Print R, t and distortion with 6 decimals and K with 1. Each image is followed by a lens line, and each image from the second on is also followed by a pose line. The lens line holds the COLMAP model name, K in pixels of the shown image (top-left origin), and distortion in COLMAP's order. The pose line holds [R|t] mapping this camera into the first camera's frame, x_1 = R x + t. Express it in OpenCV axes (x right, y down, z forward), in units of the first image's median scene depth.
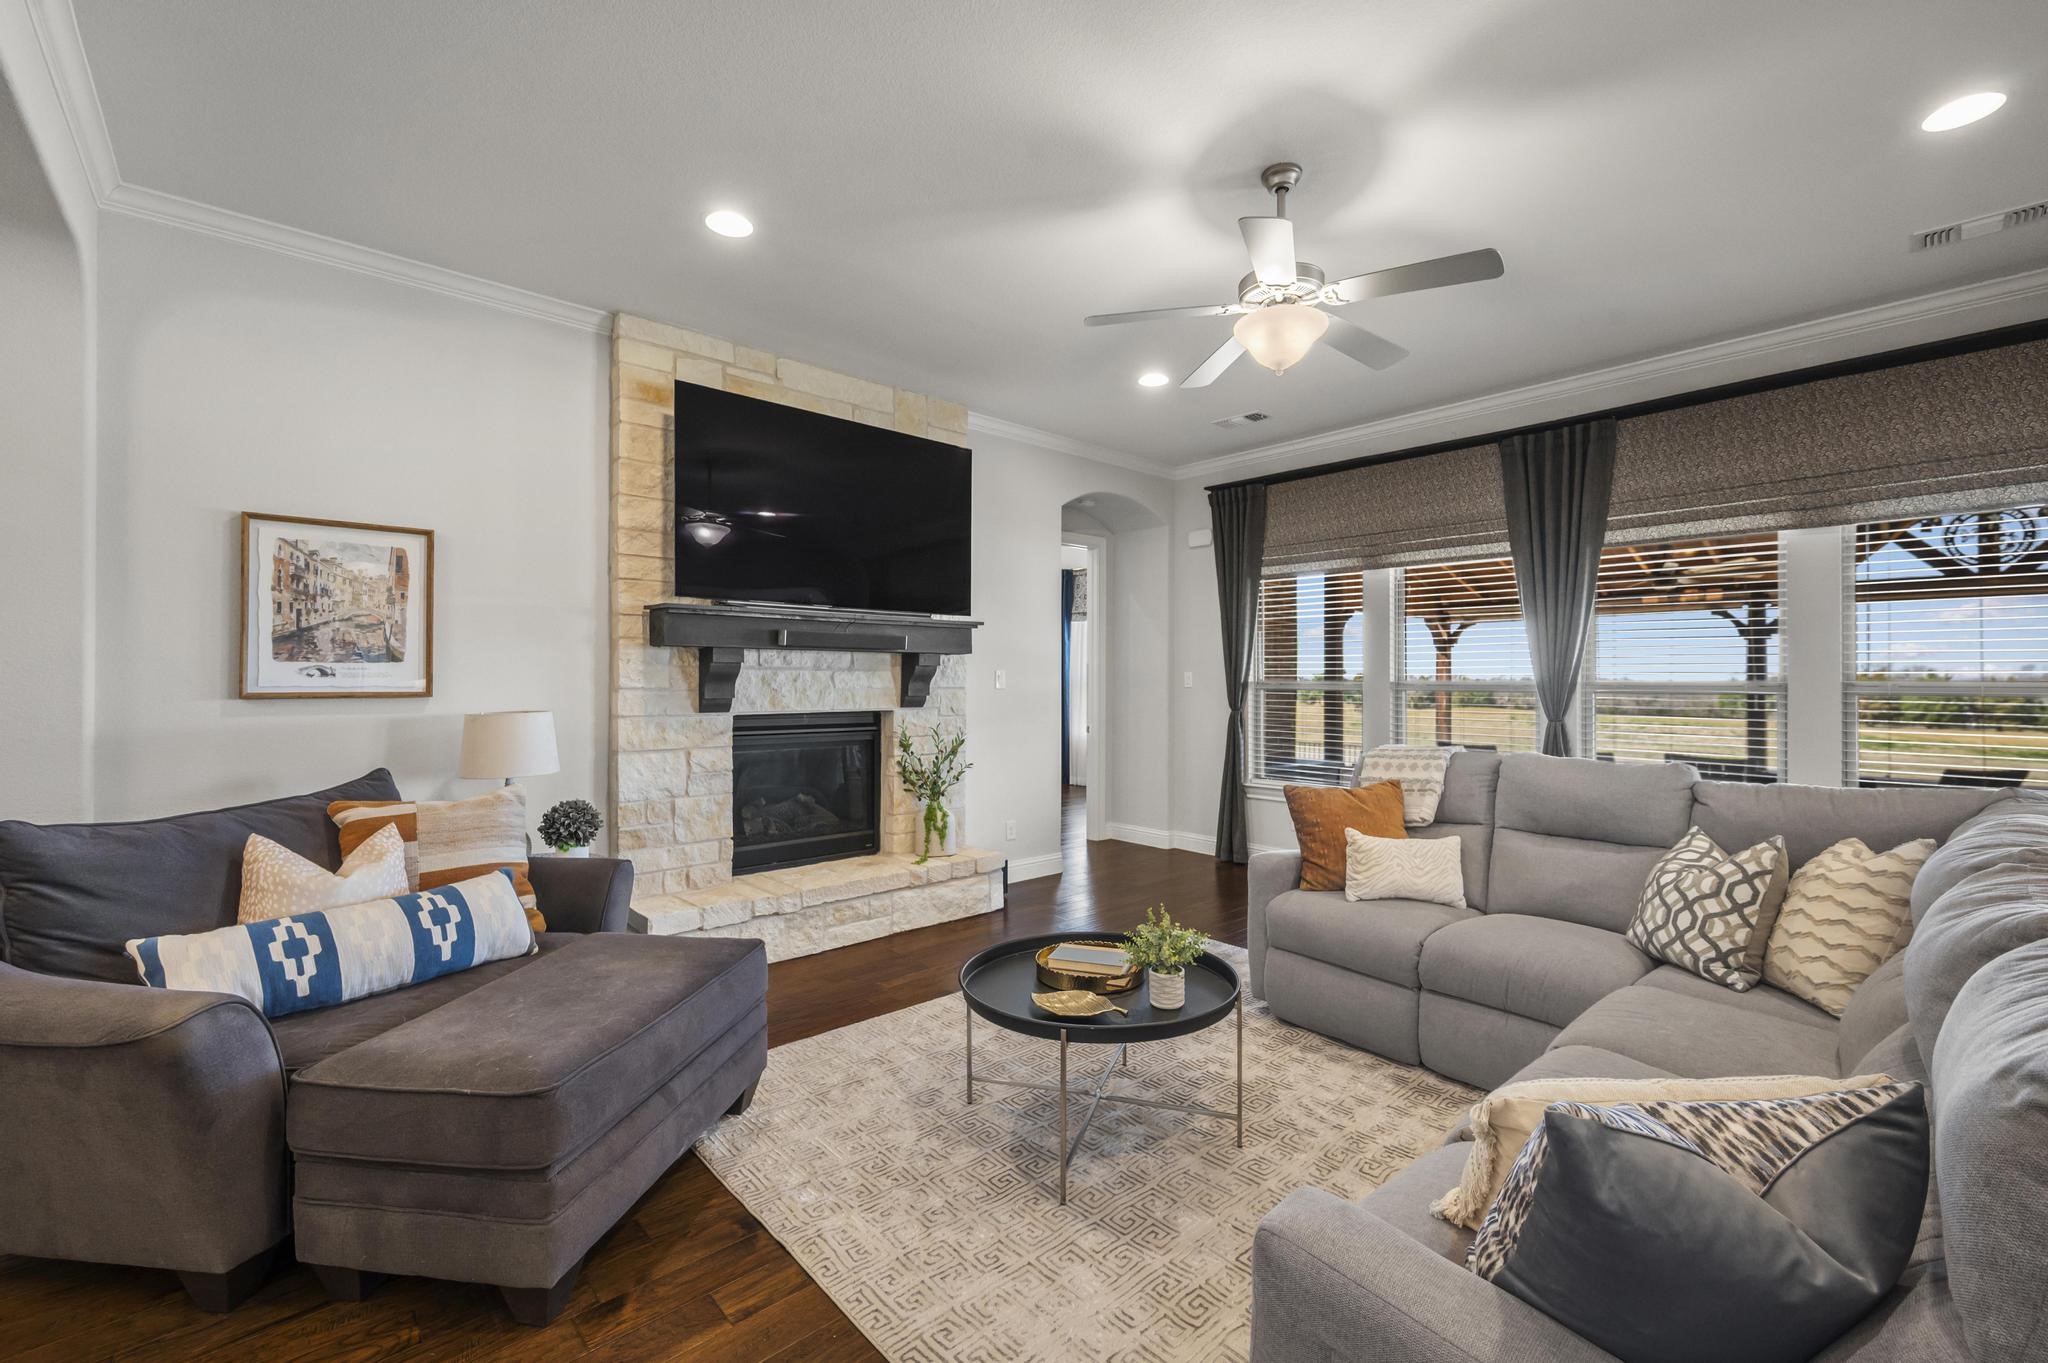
lens RADIAL K [[844.3, 0, 1021.9], [0, 844.3, 677.6], [0, 0, 1]] dist [0.000582, -0.000309]
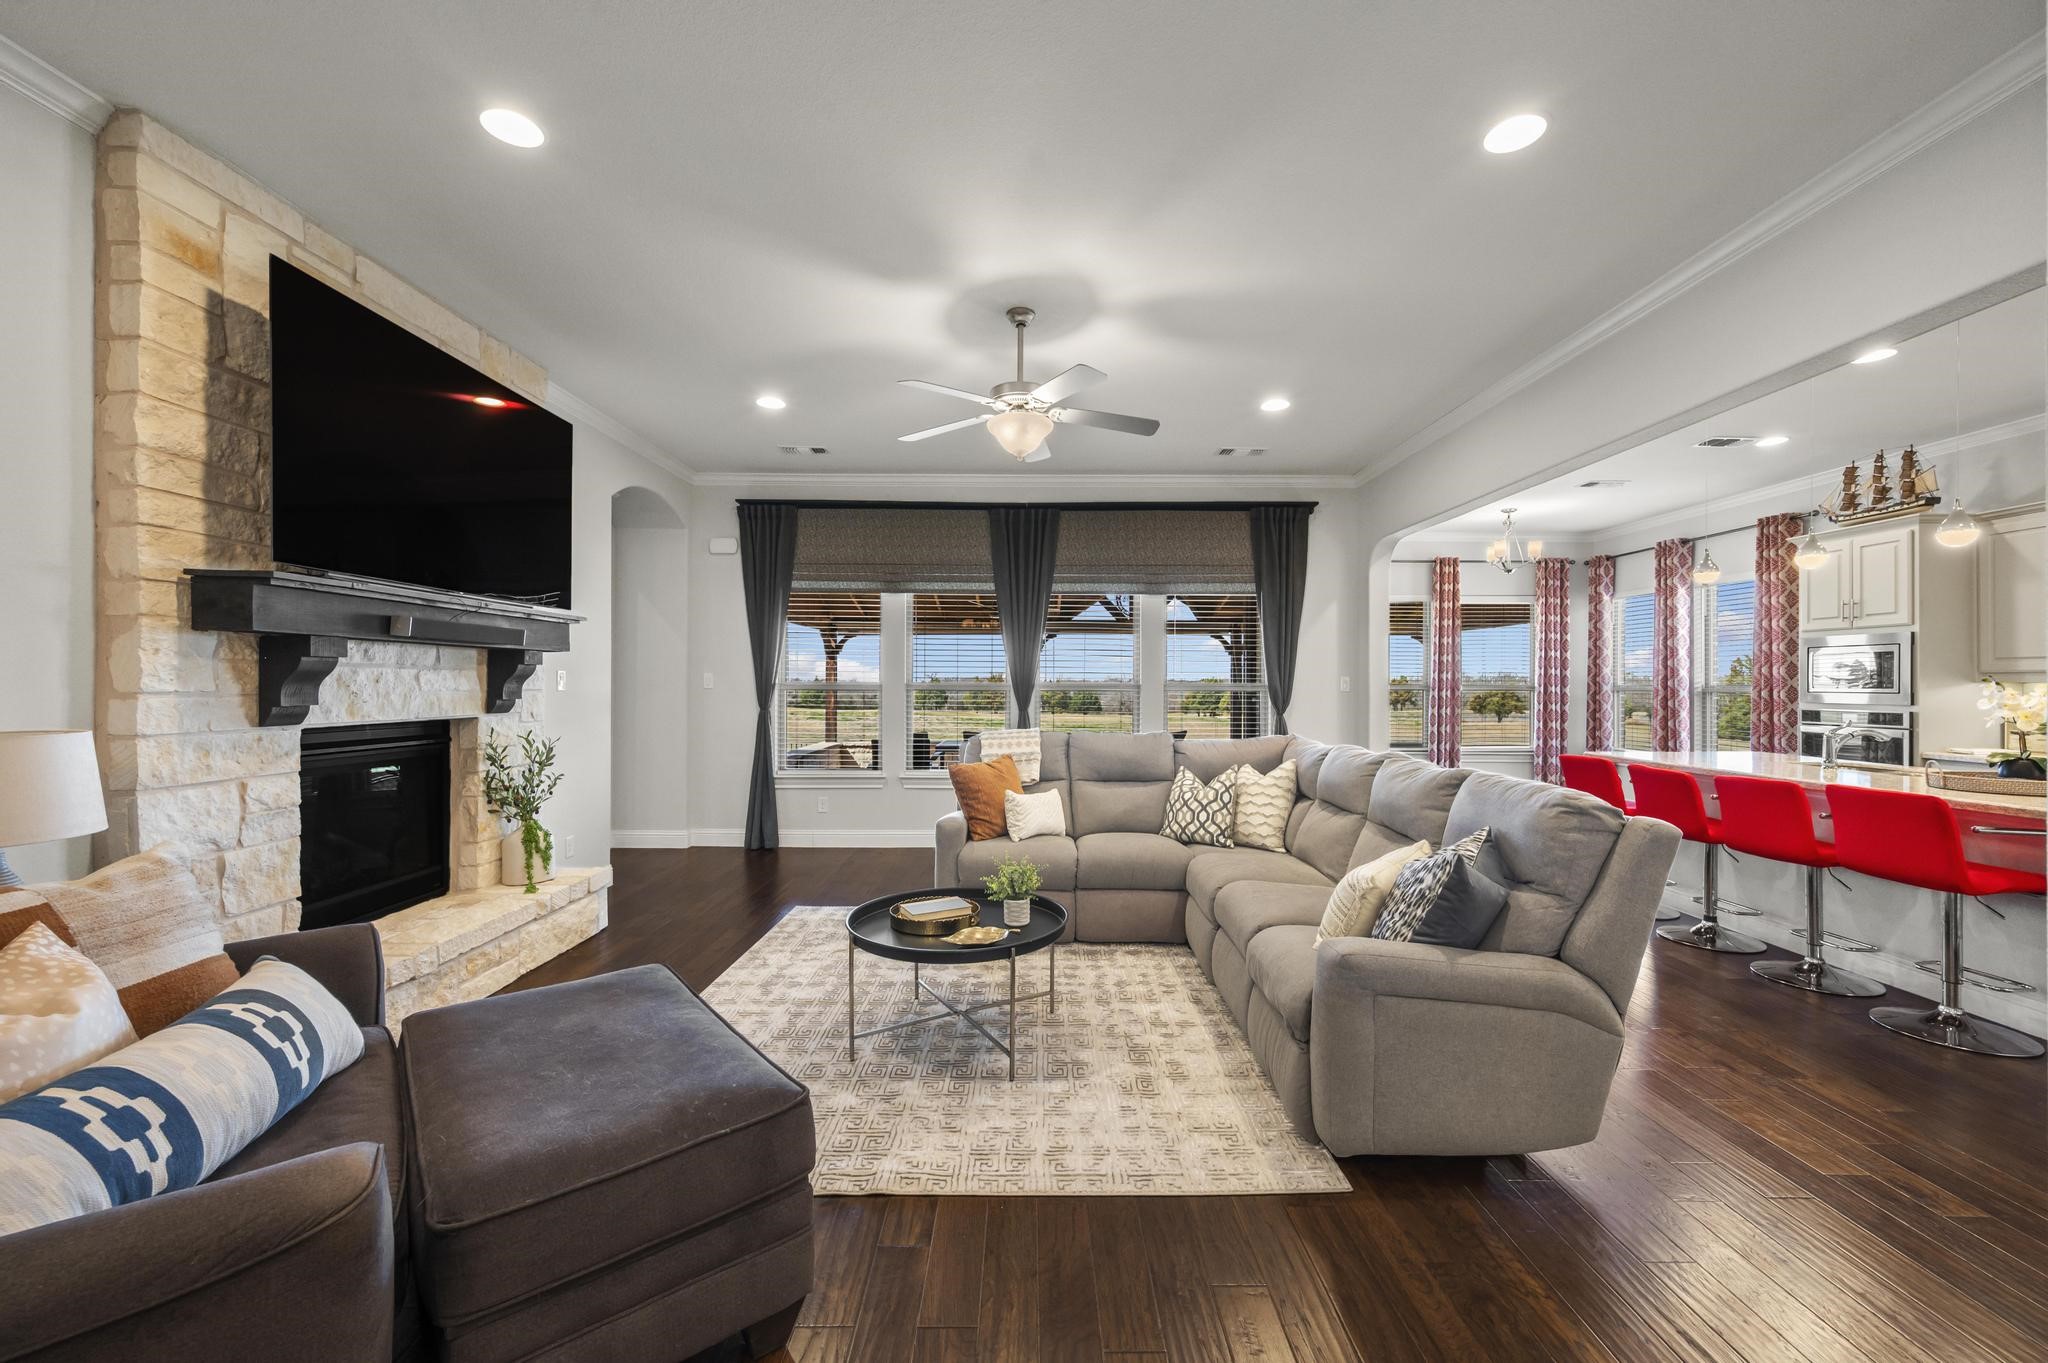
lens RADIAL K [[813.5, 0, 1026.6], [0, 813.5, 681.8], [0, 0, 1]] dist [-0.000310, 0.000686]
pose [[0.672807, 0.002188, 0.739815, -0.462490], [-0.005280, 0.999984, 0.001844, -0.000532], [-0.739799, -0.005147, 0.672808, 0.070181]]
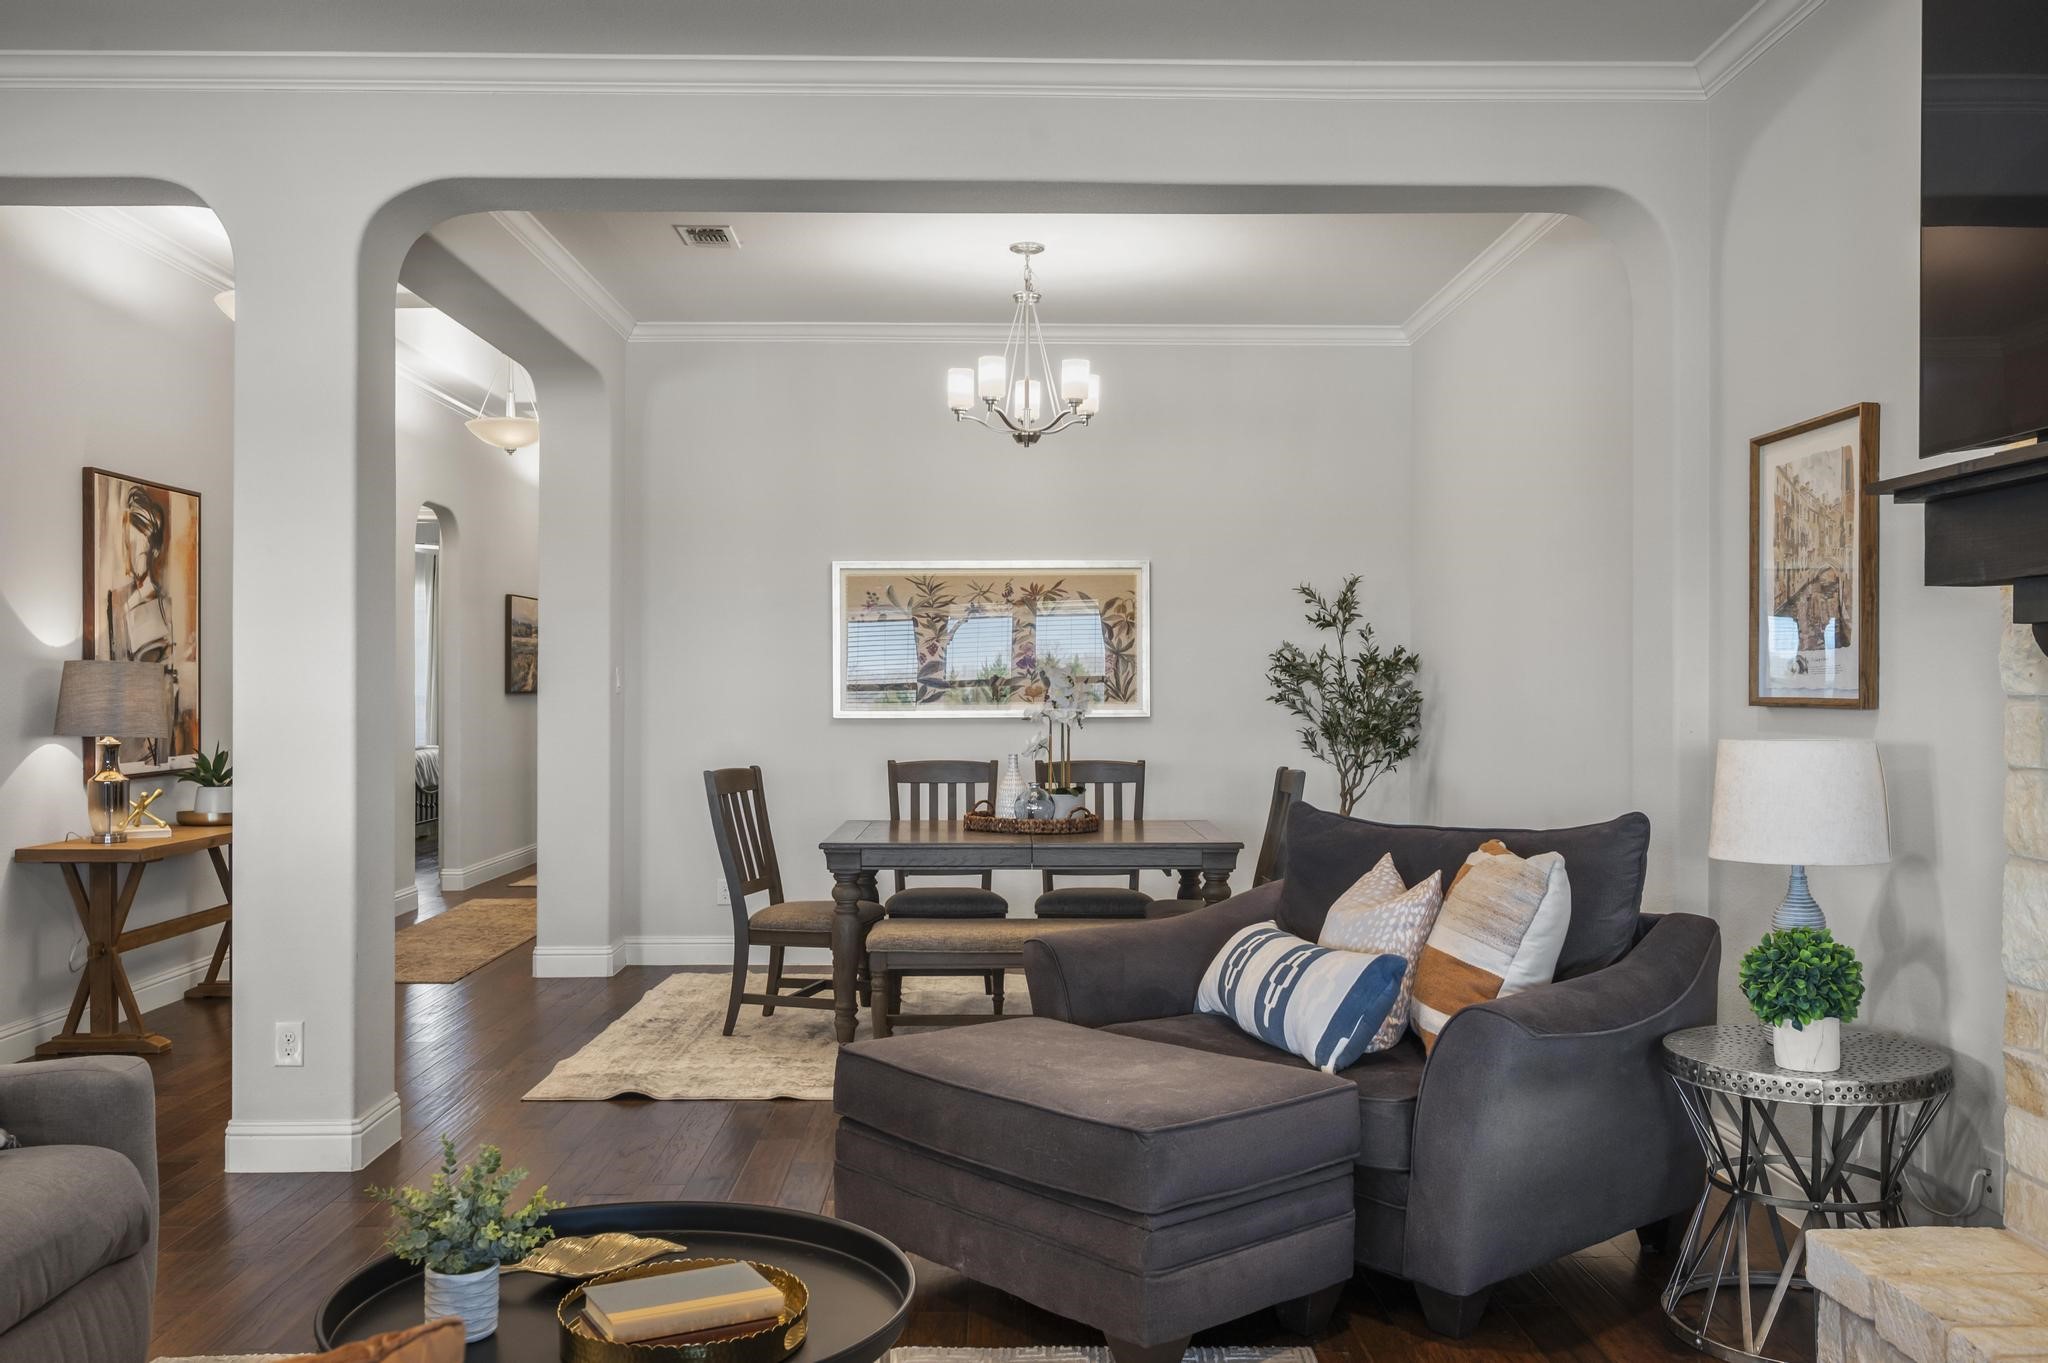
lens RADIAL K [[1743.2, 0, 1016.9], [0, 1743.2, 682.1], [0, 0, 1]] dist [0.005238, -0.007646]
pose [[-0.662589, -0.000860, -0.748983, 0.427327], [0.005141, 0.999971, -0.005696, 0.007846], [0.748966, -0.007625, -0.662565, 1.130730]]
